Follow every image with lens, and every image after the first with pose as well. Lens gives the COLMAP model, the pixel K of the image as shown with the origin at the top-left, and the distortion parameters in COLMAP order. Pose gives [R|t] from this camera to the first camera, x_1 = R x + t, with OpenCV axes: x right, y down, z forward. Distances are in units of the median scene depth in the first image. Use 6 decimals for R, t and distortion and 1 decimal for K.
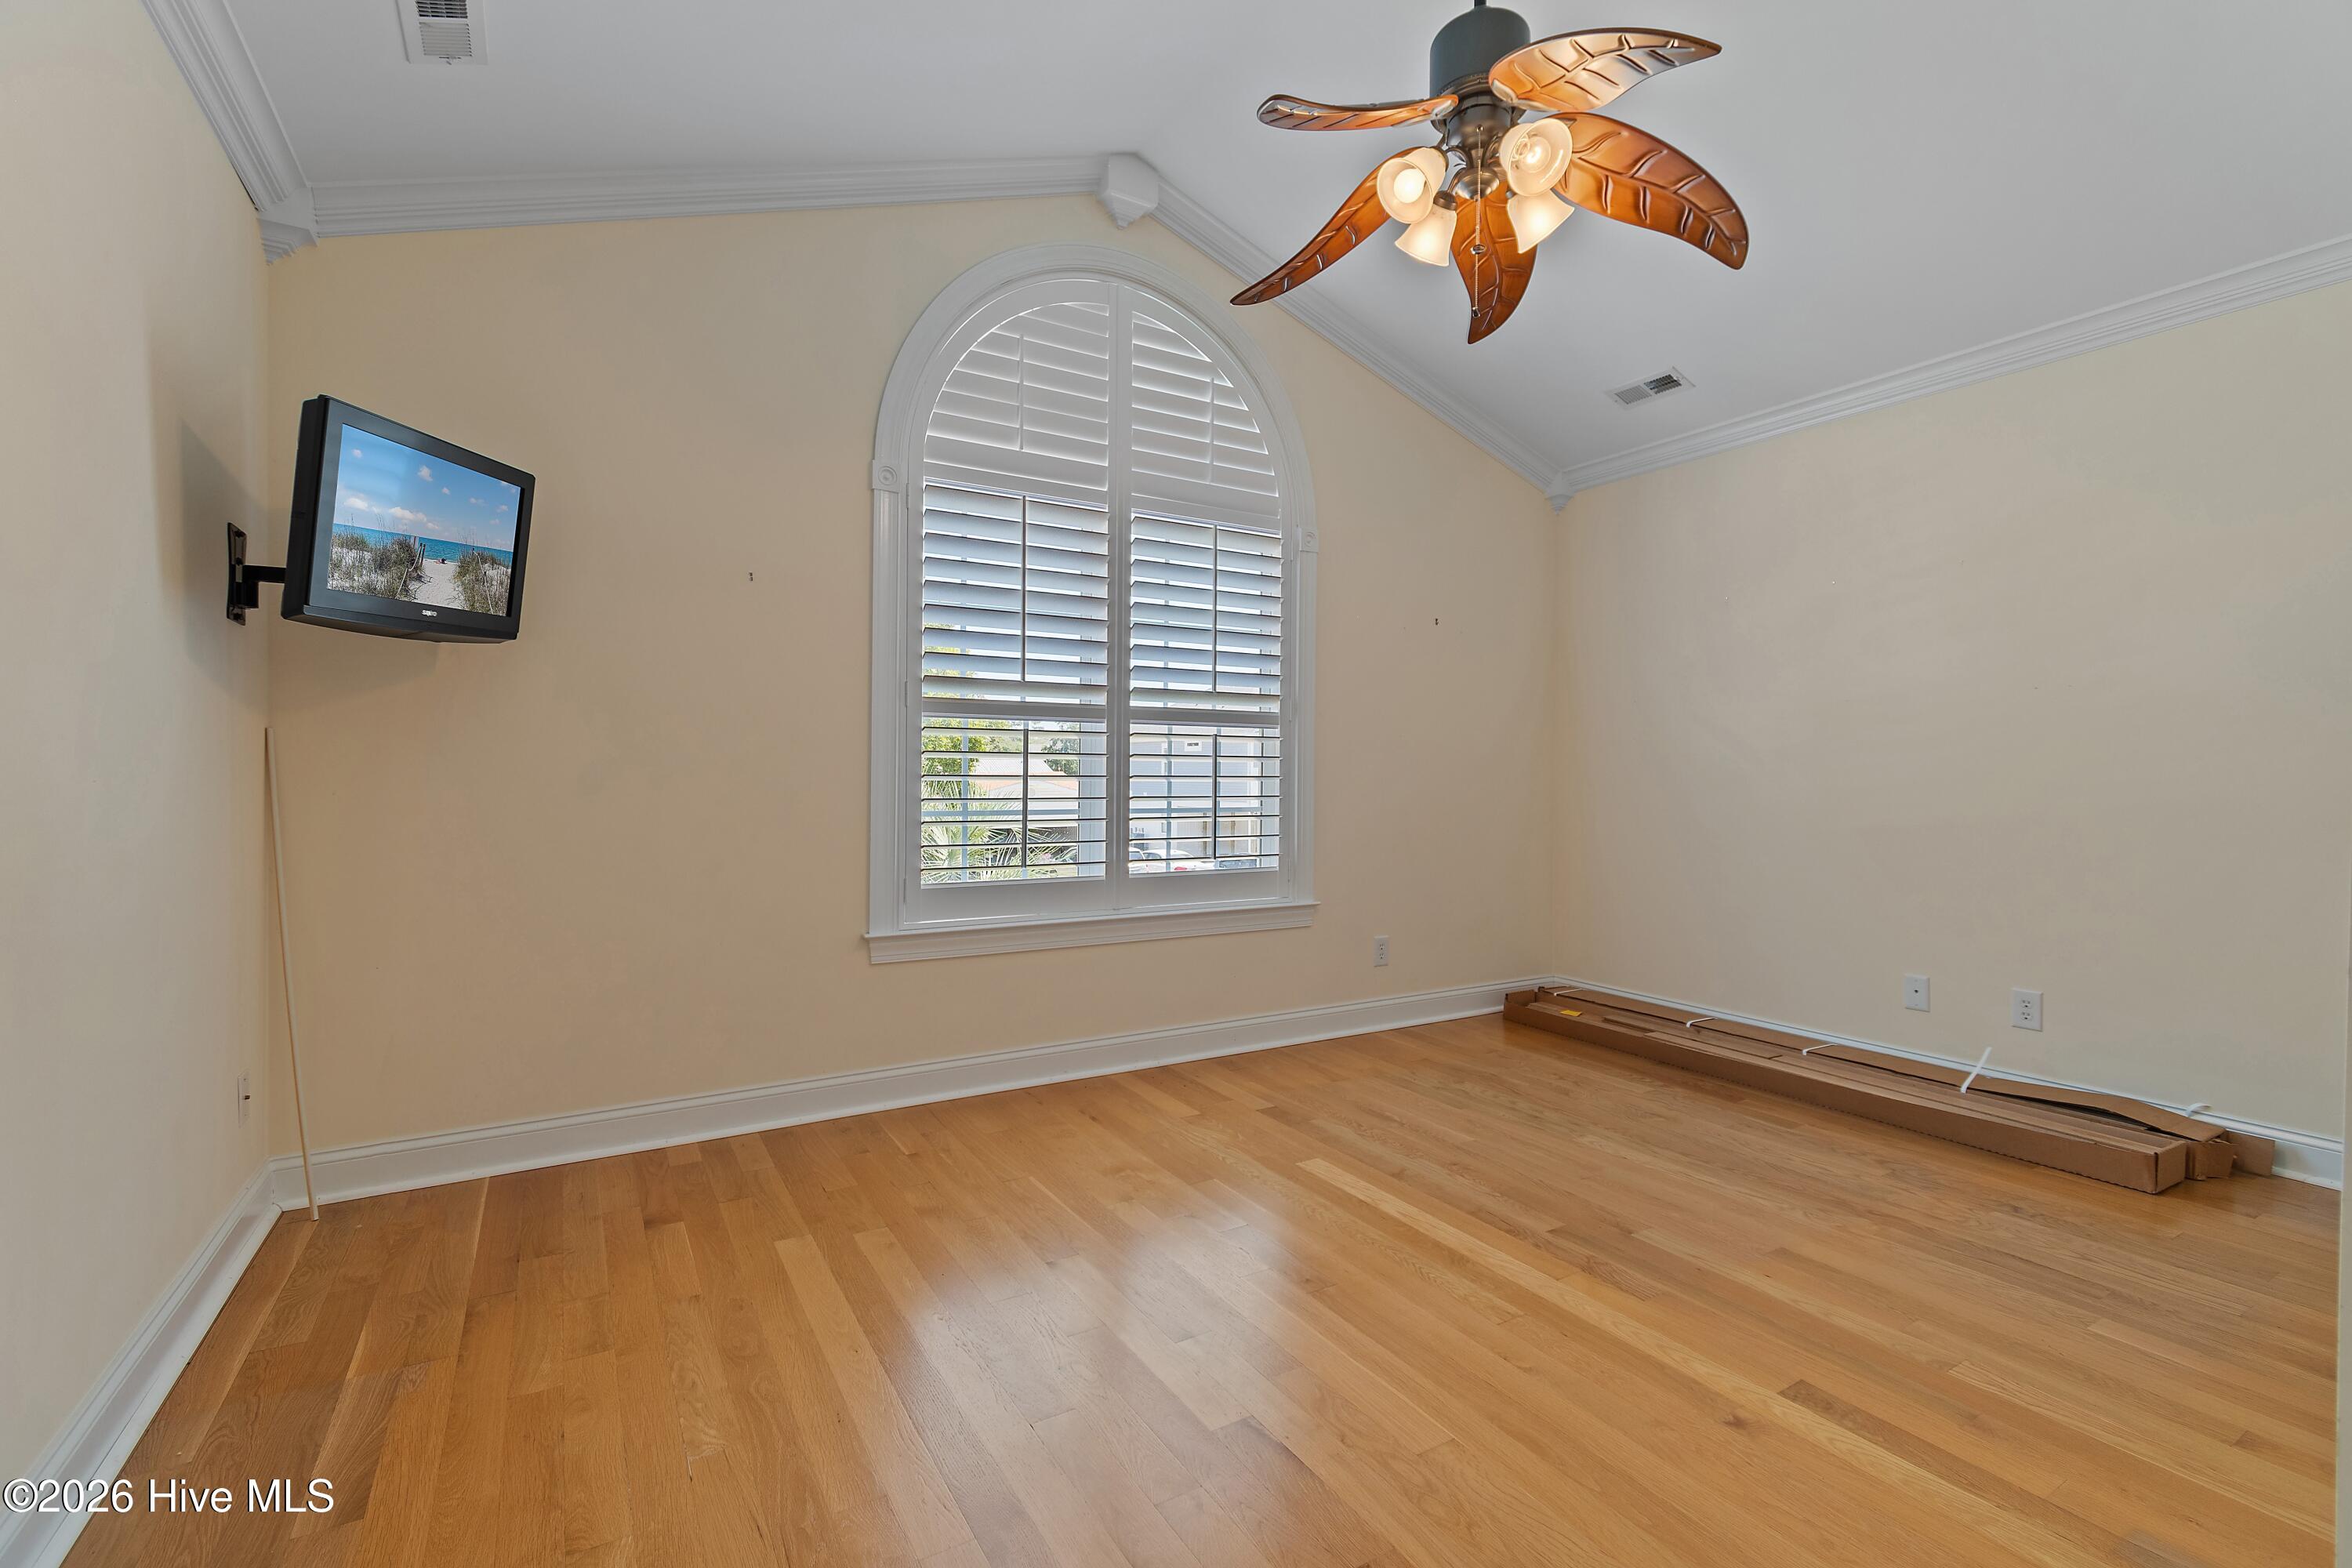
lens RADIAL K [[1046.4, 0, 1176.3], [0, 1046.4, 742.3], [0, 0, 1]] dist [0.000833, 0.000028]
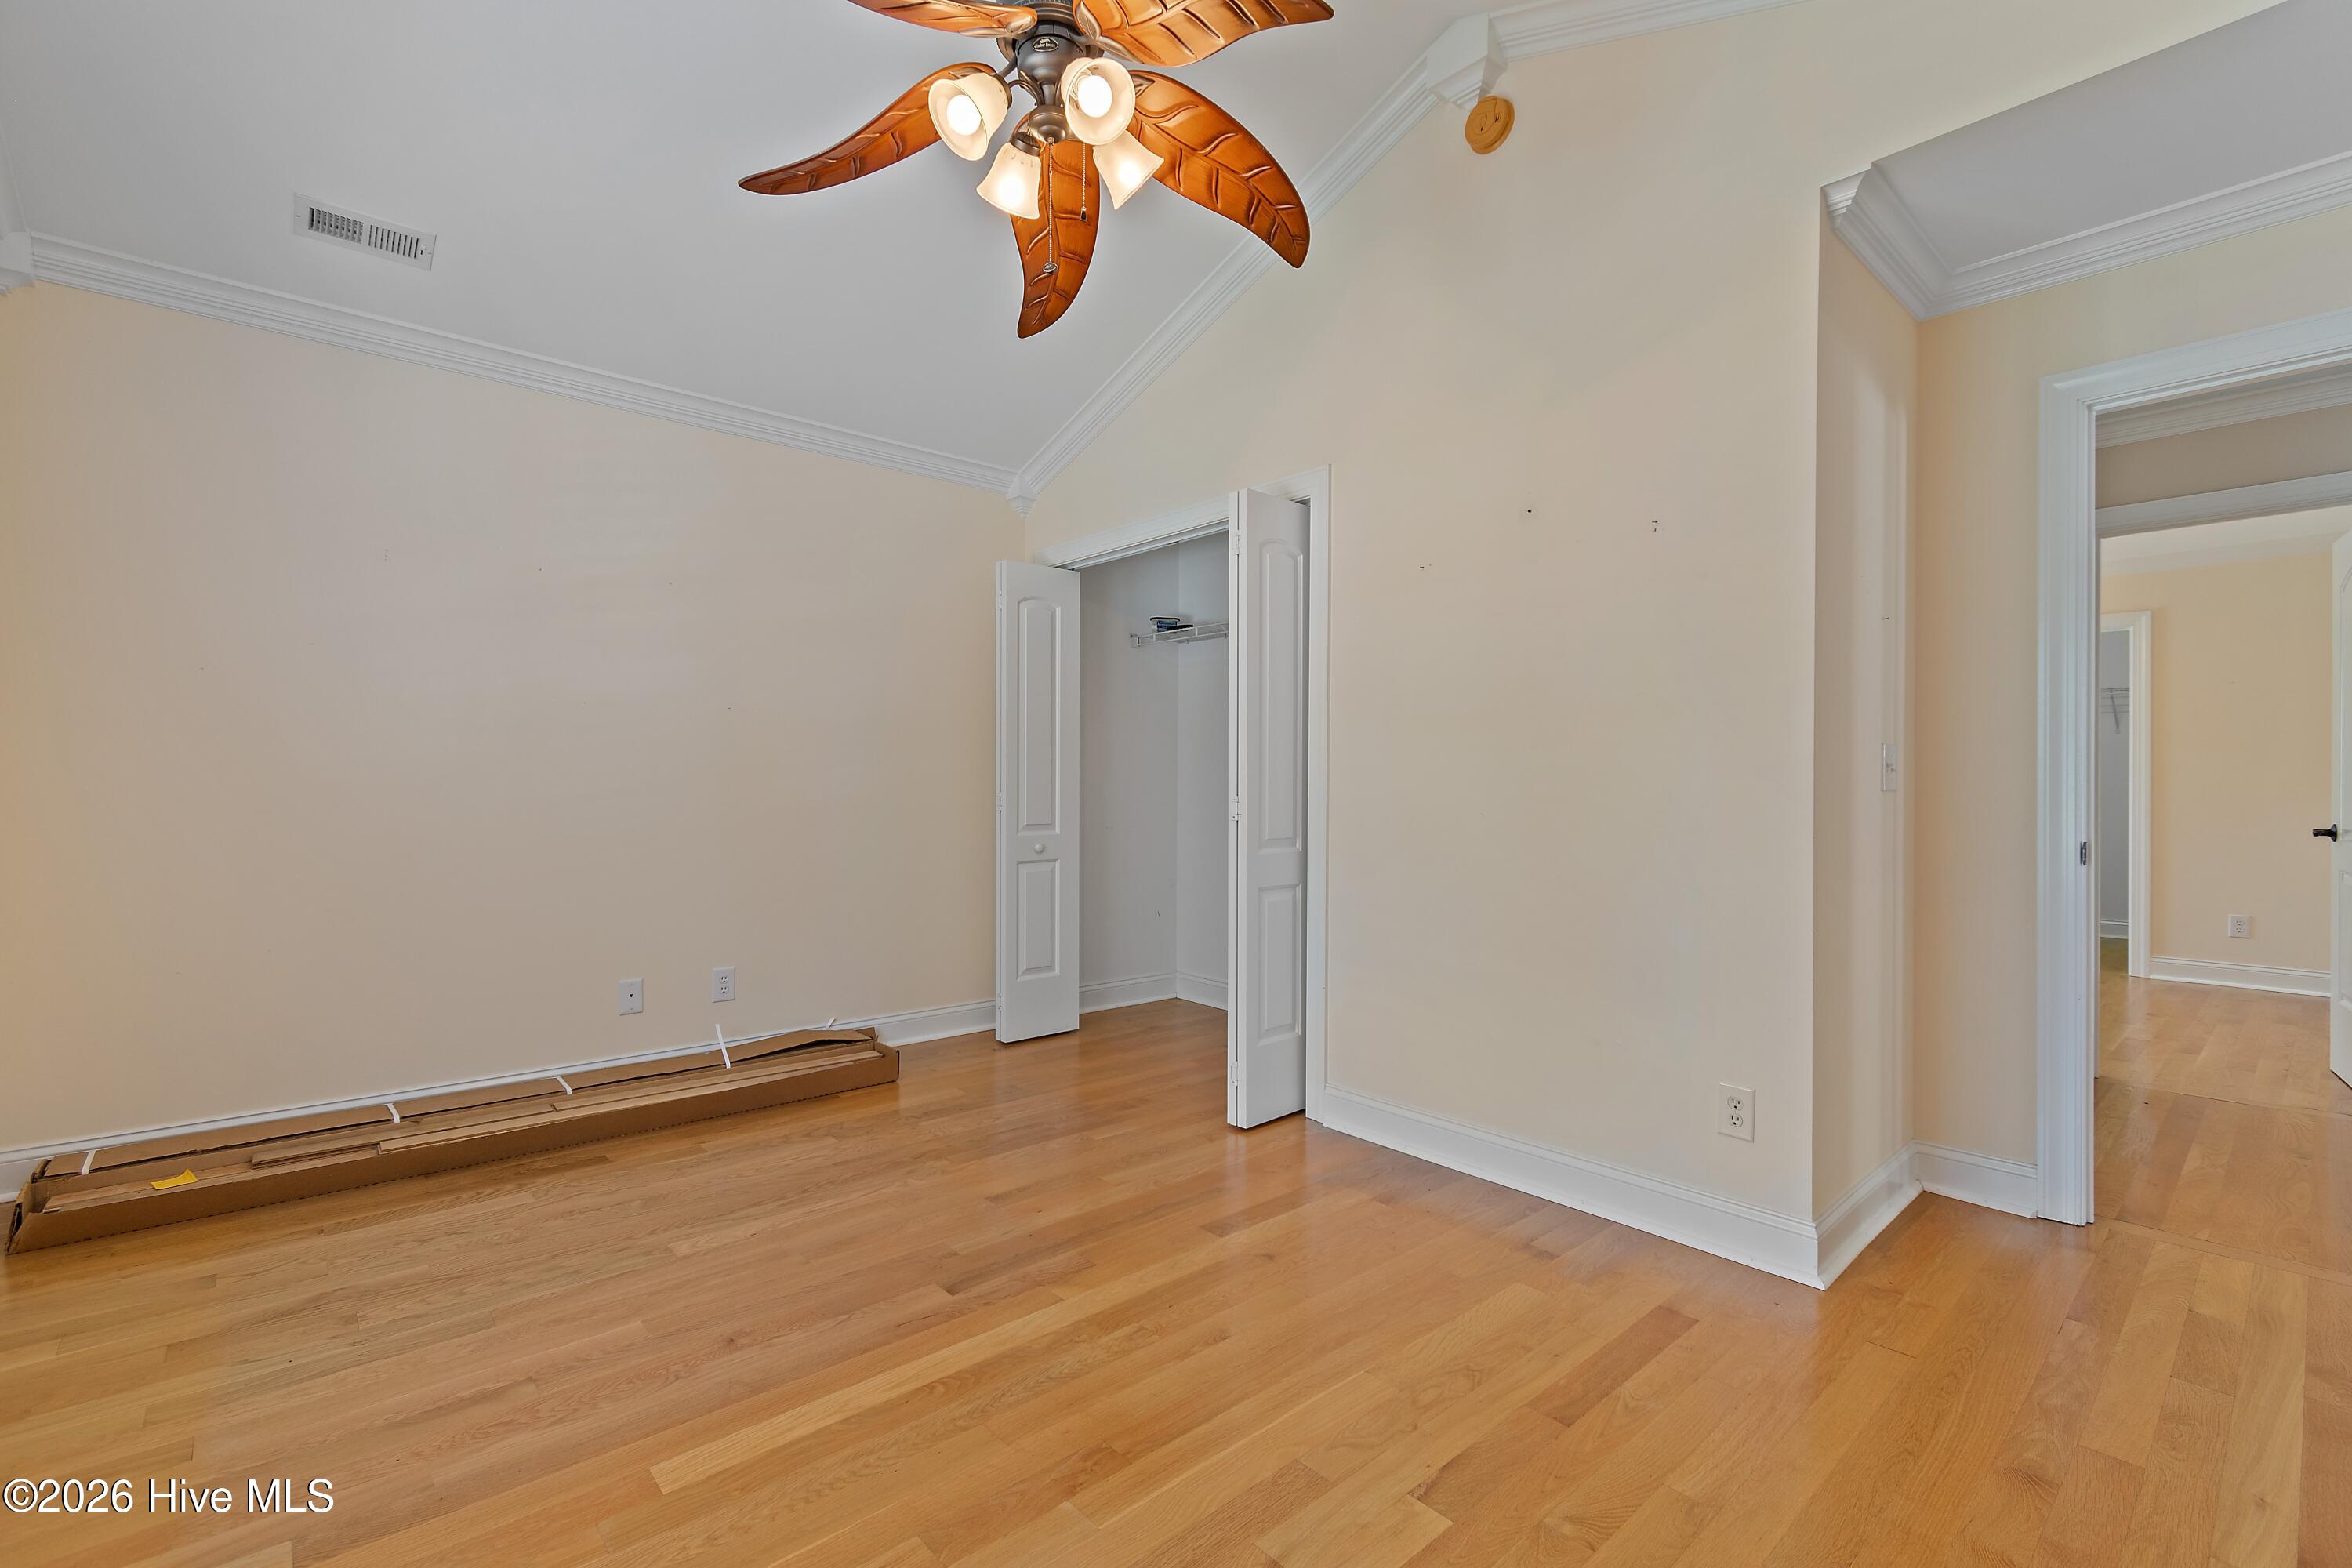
lens RADIAL K [[1046.4, 0, 1176.3], [0, 1046.4, 742.3], [0, 0, 1]] dist [0.000833, 0.000028]
pose [[-0.199396, 0.032327, 0.979386, -0.493219], [-0.035066, 0.998580, -0.040100, 0.020268], [-0.979291, -0.042339, -0.197980, 0.862526]]
